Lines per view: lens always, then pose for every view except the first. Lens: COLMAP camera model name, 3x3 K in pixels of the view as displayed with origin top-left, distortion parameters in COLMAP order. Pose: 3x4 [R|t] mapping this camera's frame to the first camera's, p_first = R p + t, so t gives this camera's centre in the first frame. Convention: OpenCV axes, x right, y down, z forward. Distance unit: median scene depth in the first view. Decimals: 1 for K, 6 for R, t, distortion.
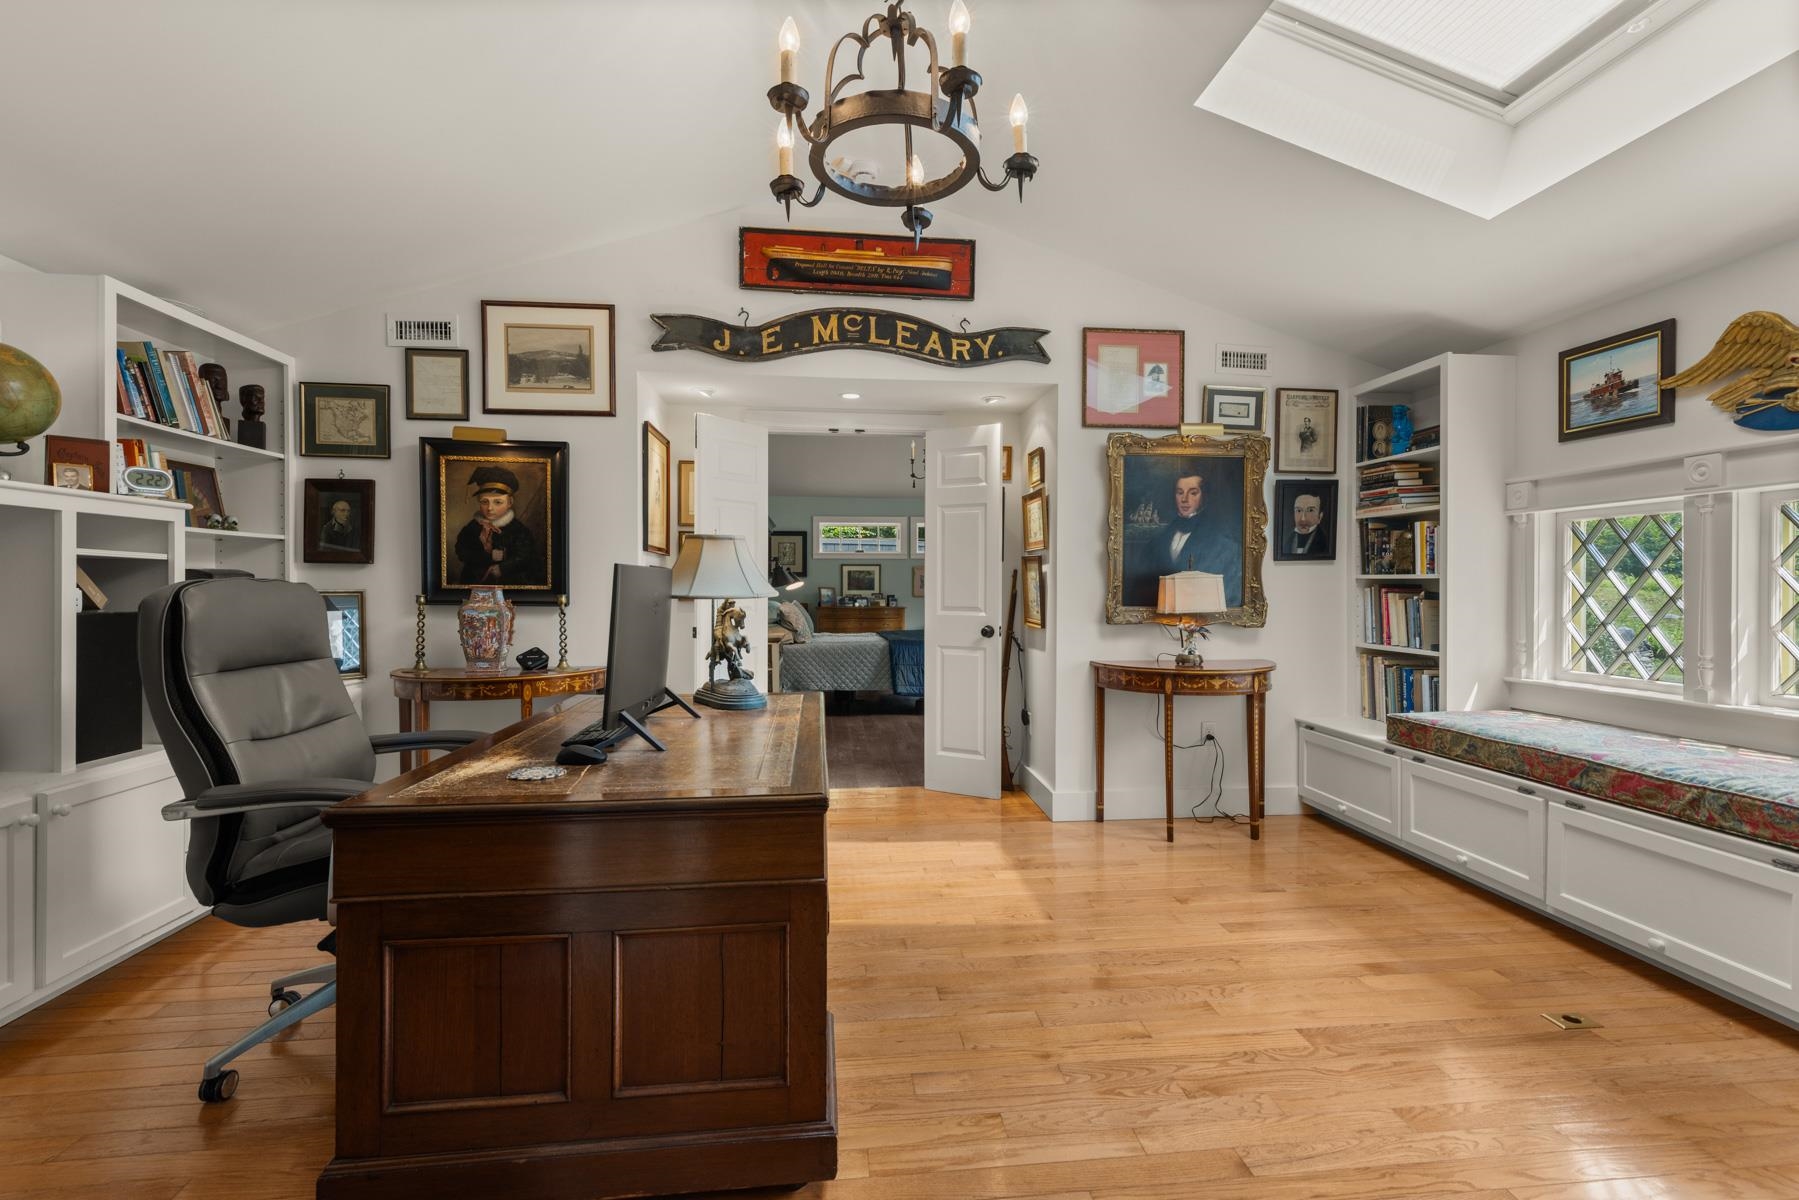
lens RADIAL K [[807.8, 0, 905.3], [0, 807.8, 593.7], [0, 0, 1]] dist [-0.003491, -0.000563]
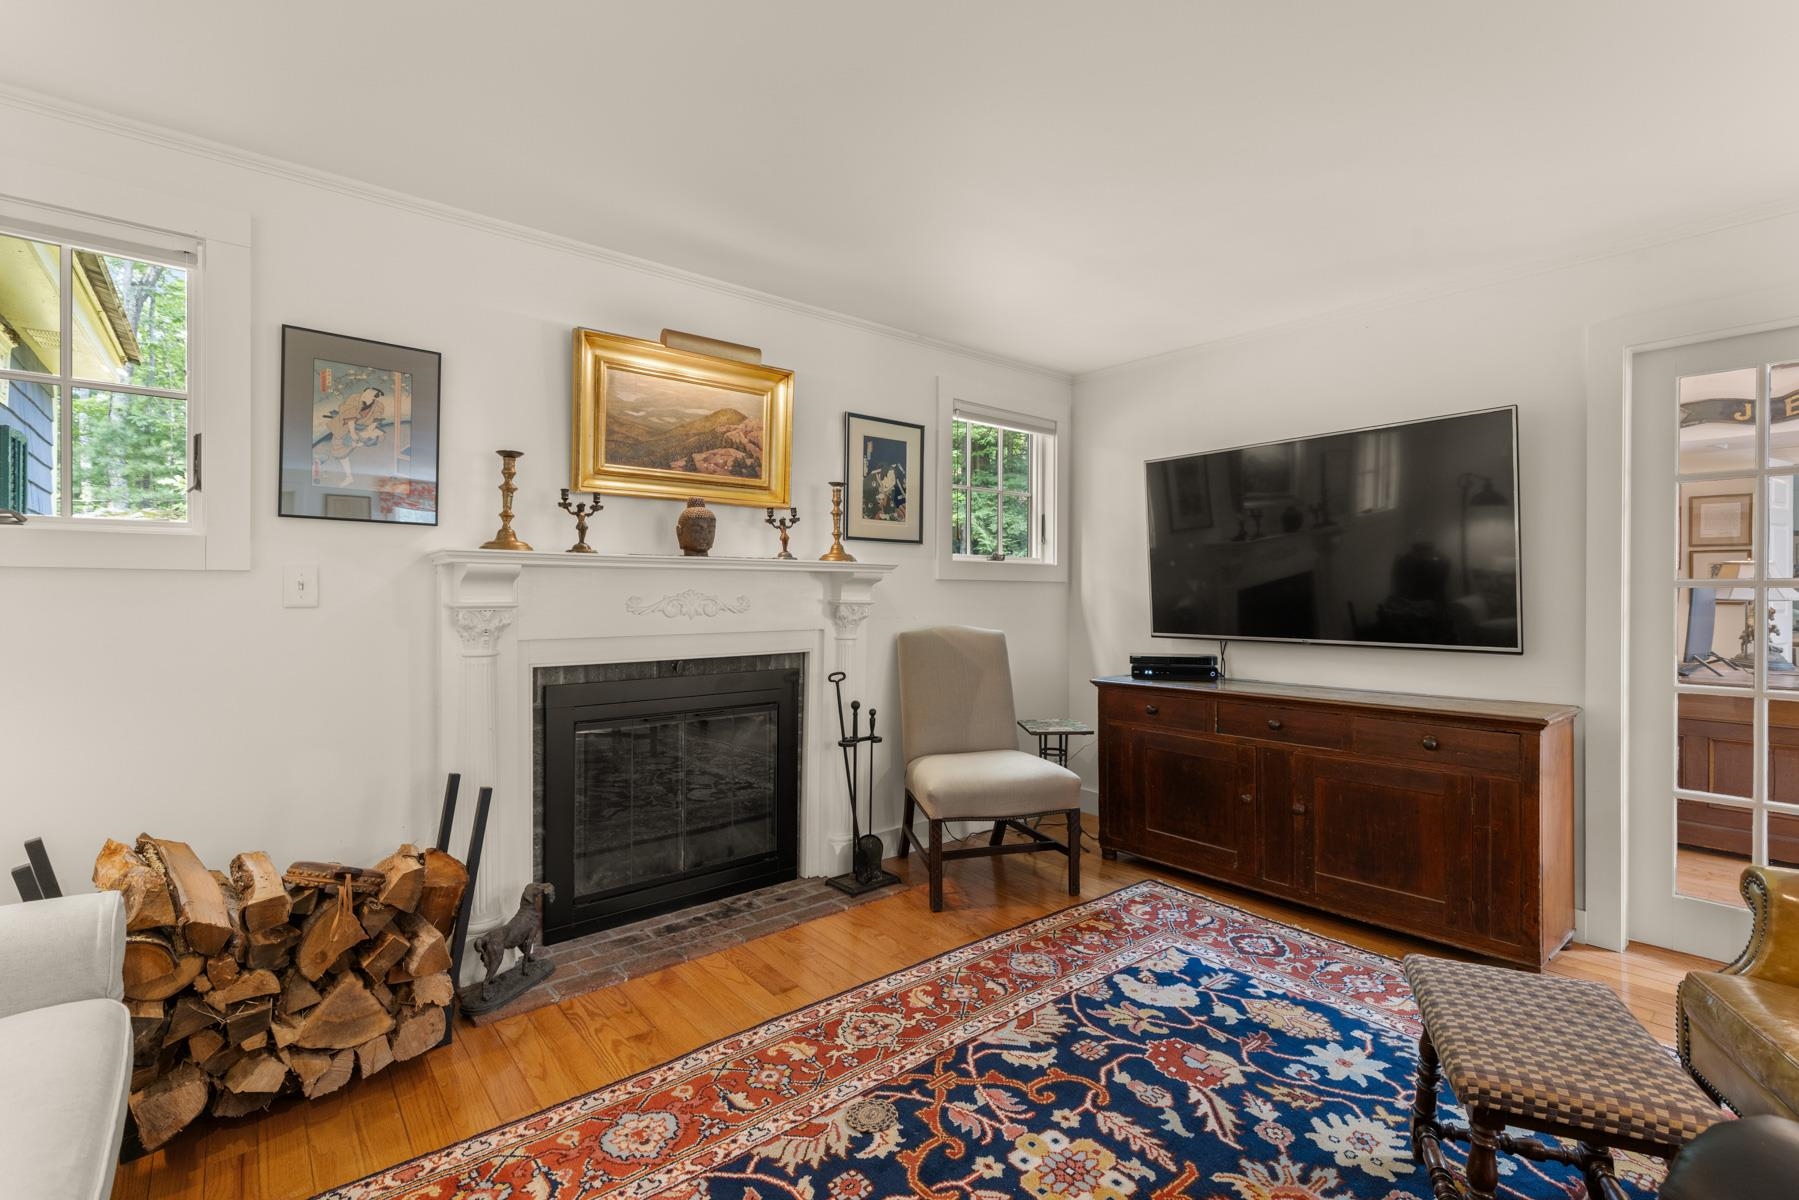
lens RADIAL K [[807.8, 0, 902.7], [0, 807.8, 595.0], [0, 0, 1]] dist [-0.003491, -0.000563]
pose [[0.547652, 0.000659, -0.836706, 0.172958], [-0.006275, 0.999975, -0.003319, 0.009124], [0.836683, 0.007068, 0.547642, -1.218747]]
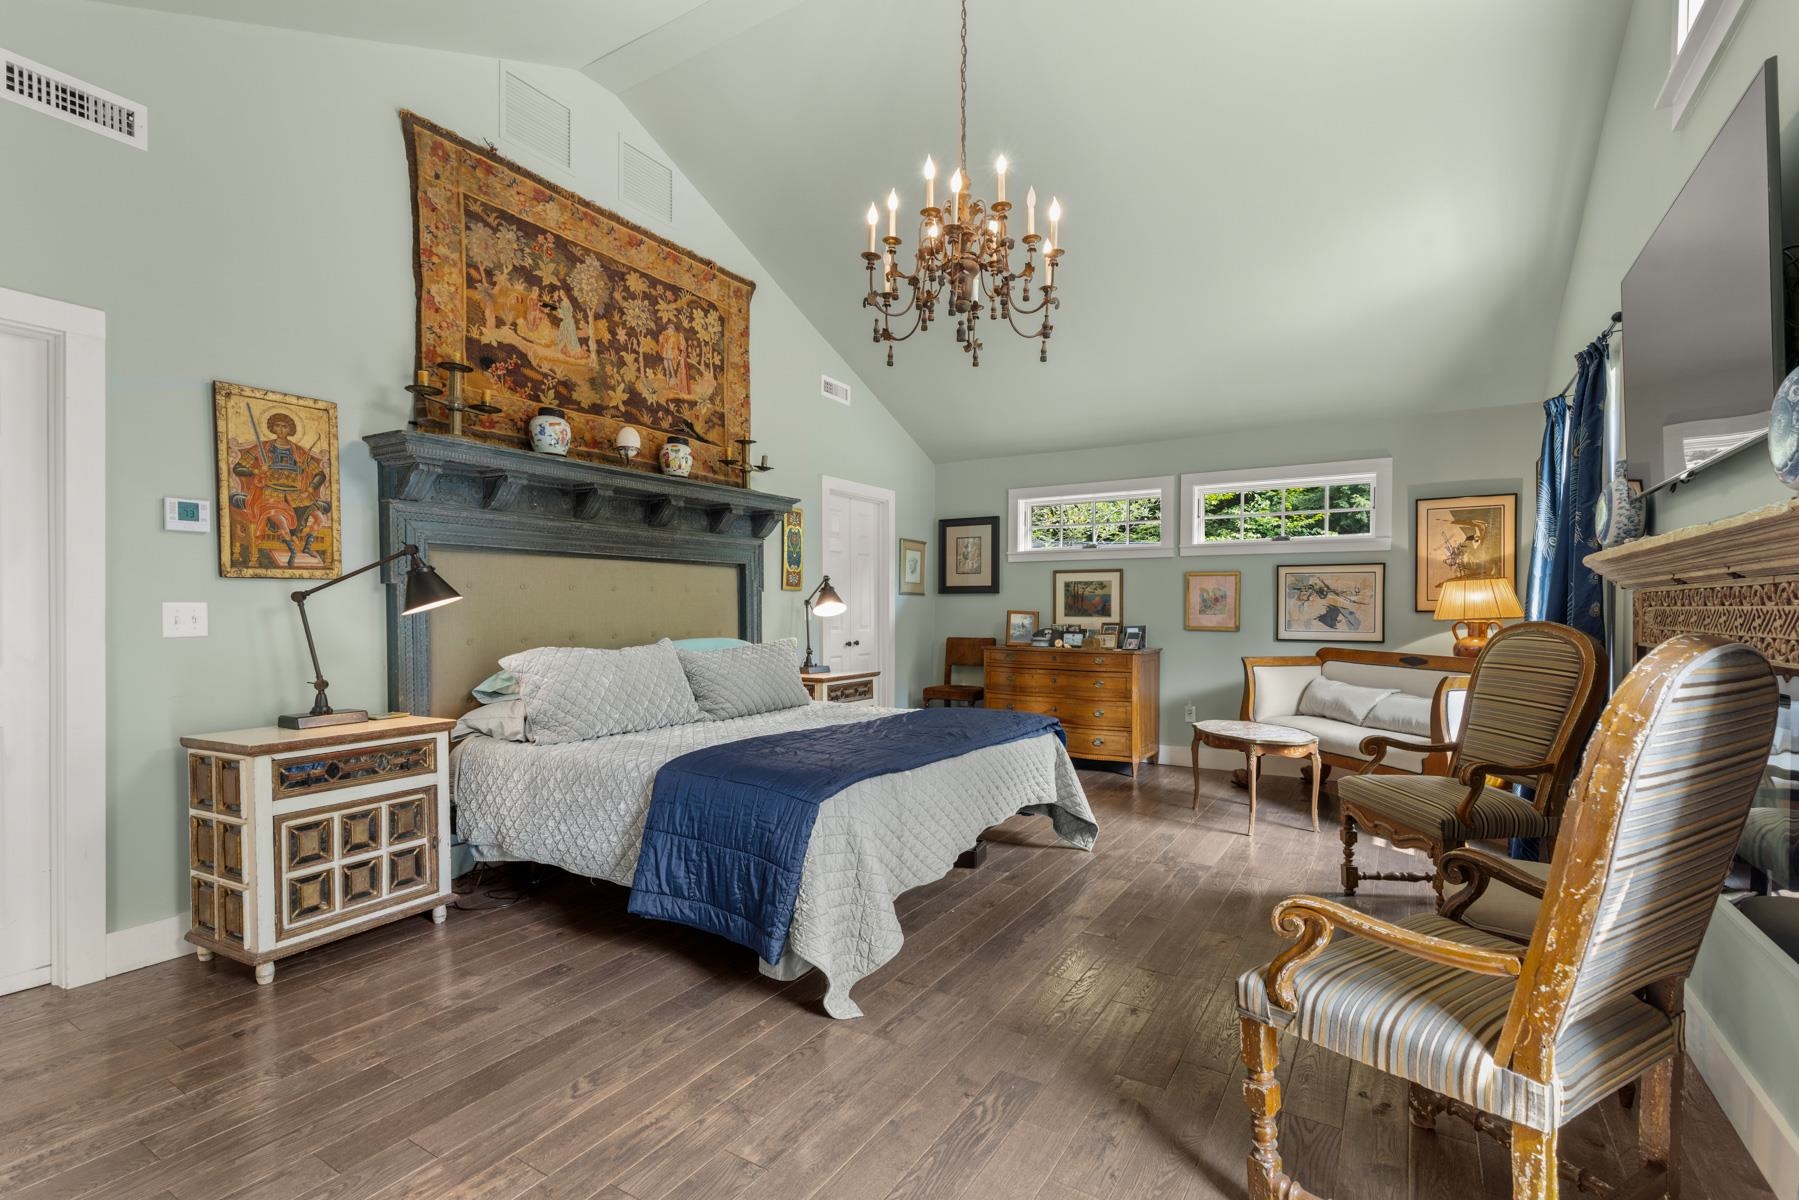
lens RADIAL K [[807.8, 0, 898.1], [0, 807.8, 606.6], [0, 0, 1]] dist [-0.003491, -0.000563]
pose [[0.777903, 0.003330, -0.628375, 0.192345], [-0.004346, 0.999991, -0.000080, -0.010875], [0.628369, 0.002793, 0.777910, 0.492366]]
